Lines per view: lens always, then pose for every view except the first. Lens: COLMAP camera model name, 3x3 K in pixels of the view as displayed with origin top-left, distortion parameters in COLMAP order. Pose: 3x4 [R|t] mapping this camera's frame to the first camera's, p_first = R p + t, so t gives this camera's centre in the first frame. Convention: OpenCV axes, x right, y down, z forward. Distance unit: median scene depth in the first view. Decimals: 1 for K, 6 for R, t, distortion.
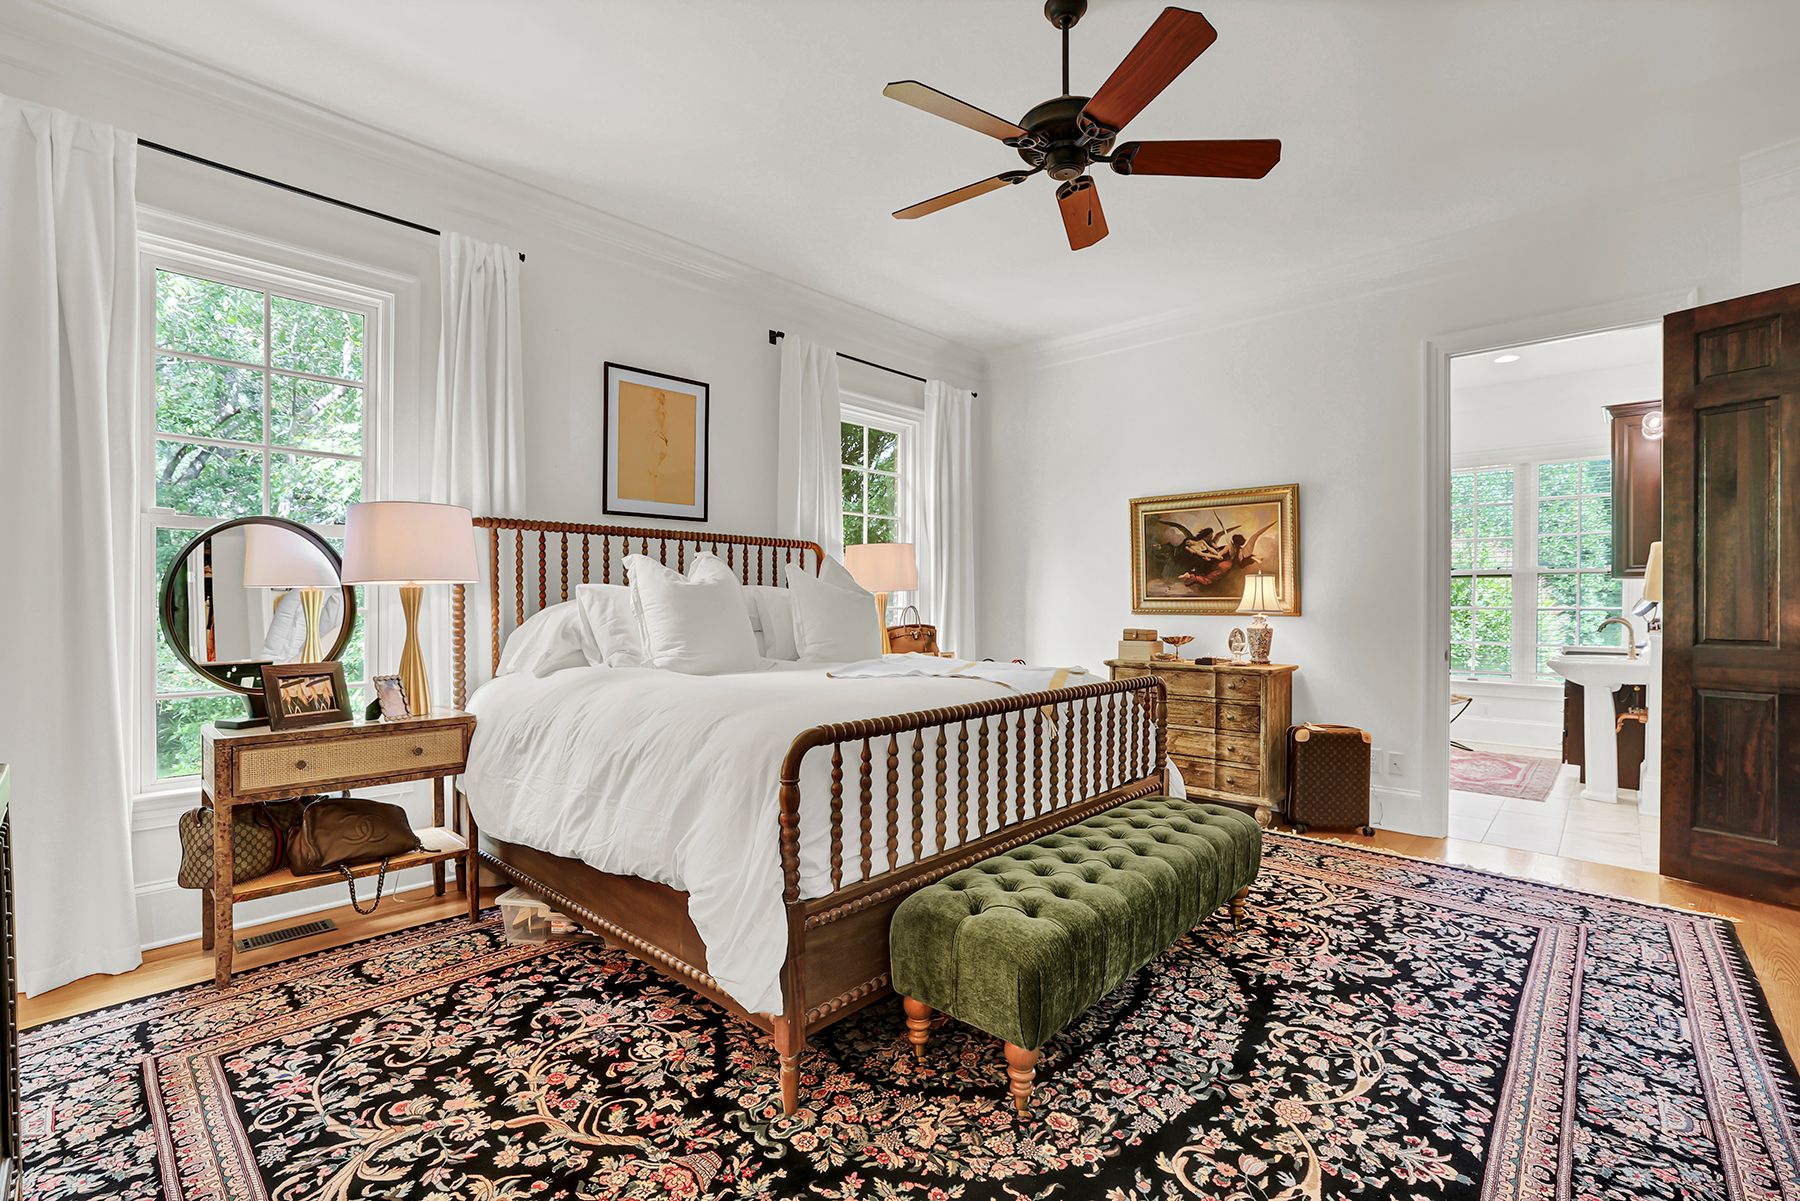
lens RADIAL K [[793.1, 0, 900.0], [0, 793.1, 600.5], [0, 0, 1]] dist [-0.048370, 0.015853]
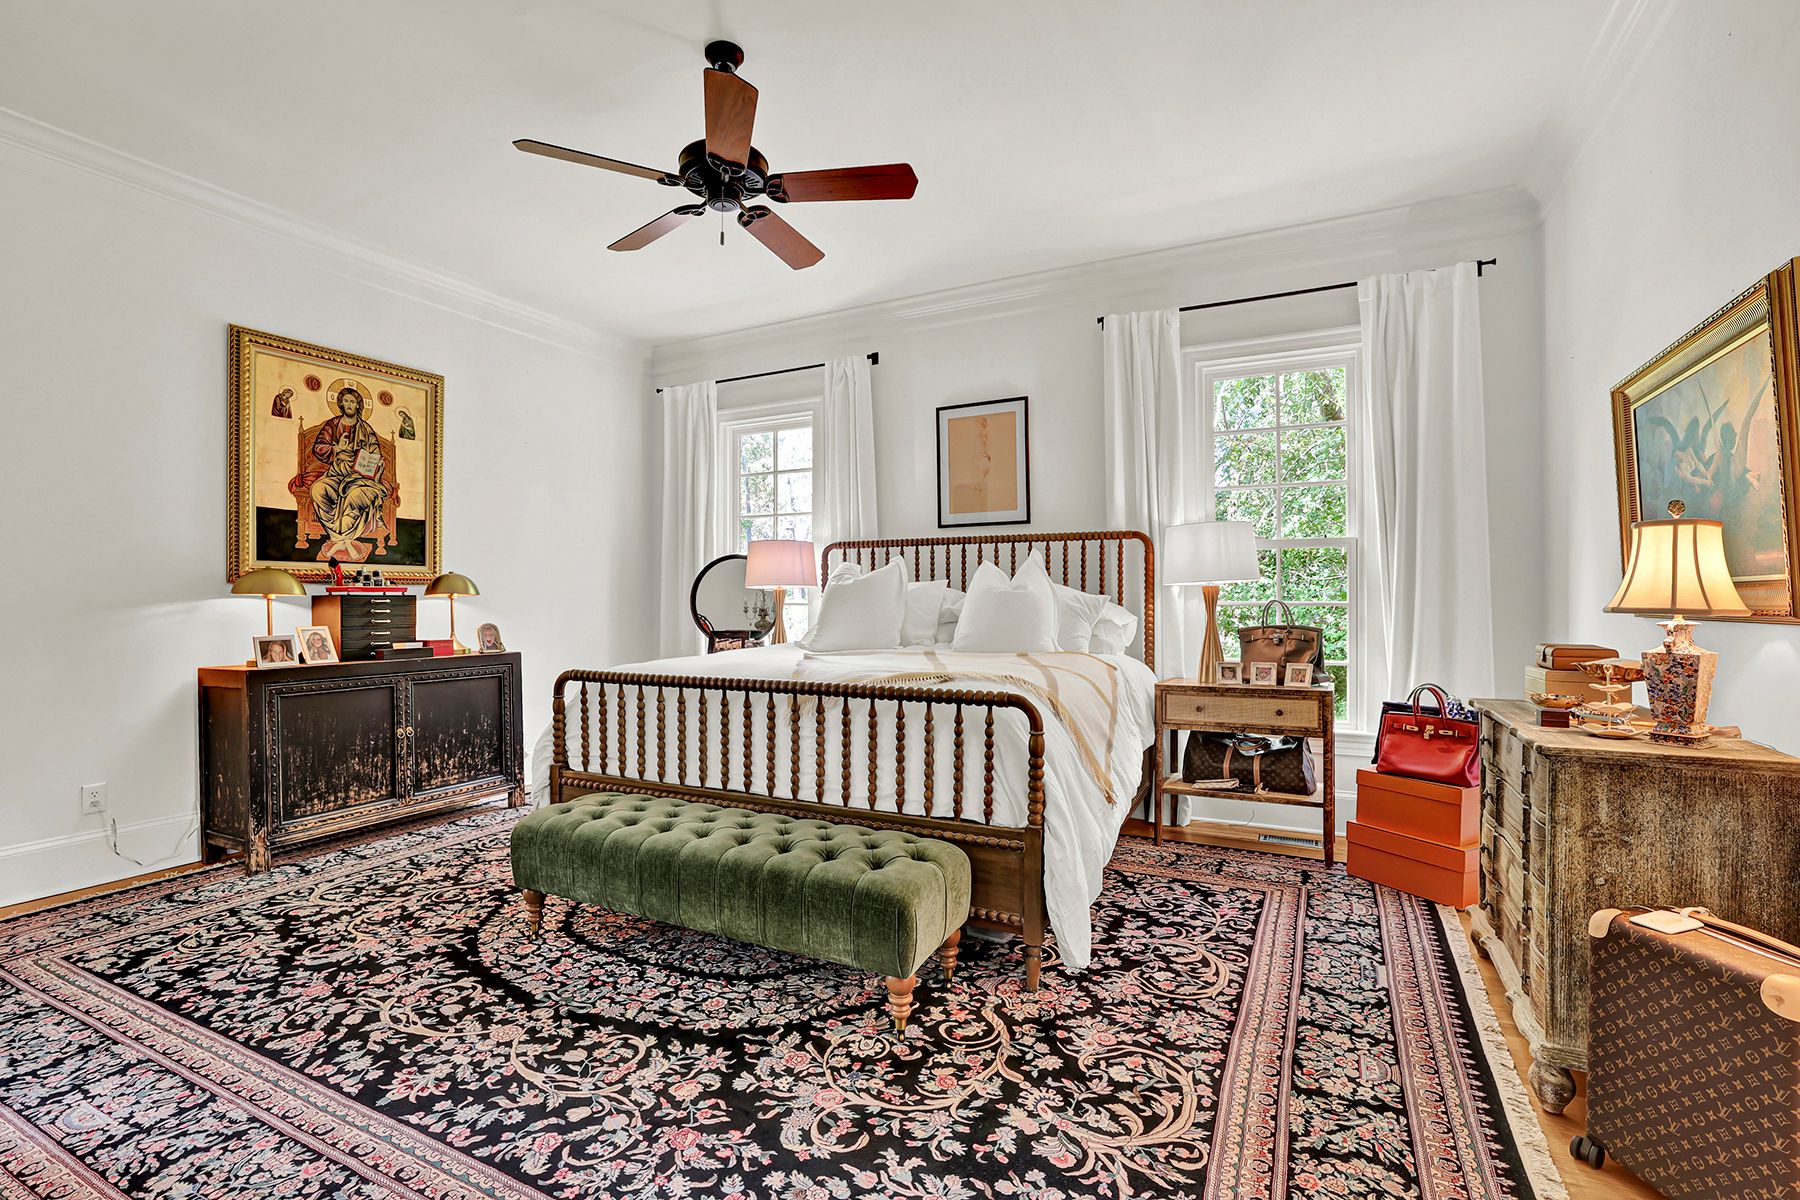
lens RADIAL K [[806.4, 0, 900.0], [0, 806.4, 600.0], [0, 0, 1]] dist [-0.052318, 0.016763]
pose [[0.278401, -0.004336, -0.960455, 1.404965], [0.002900, 0.999989, -0.003673, 0.015482], [0.960460, -0.001763, 0.278411, 0.964340]]
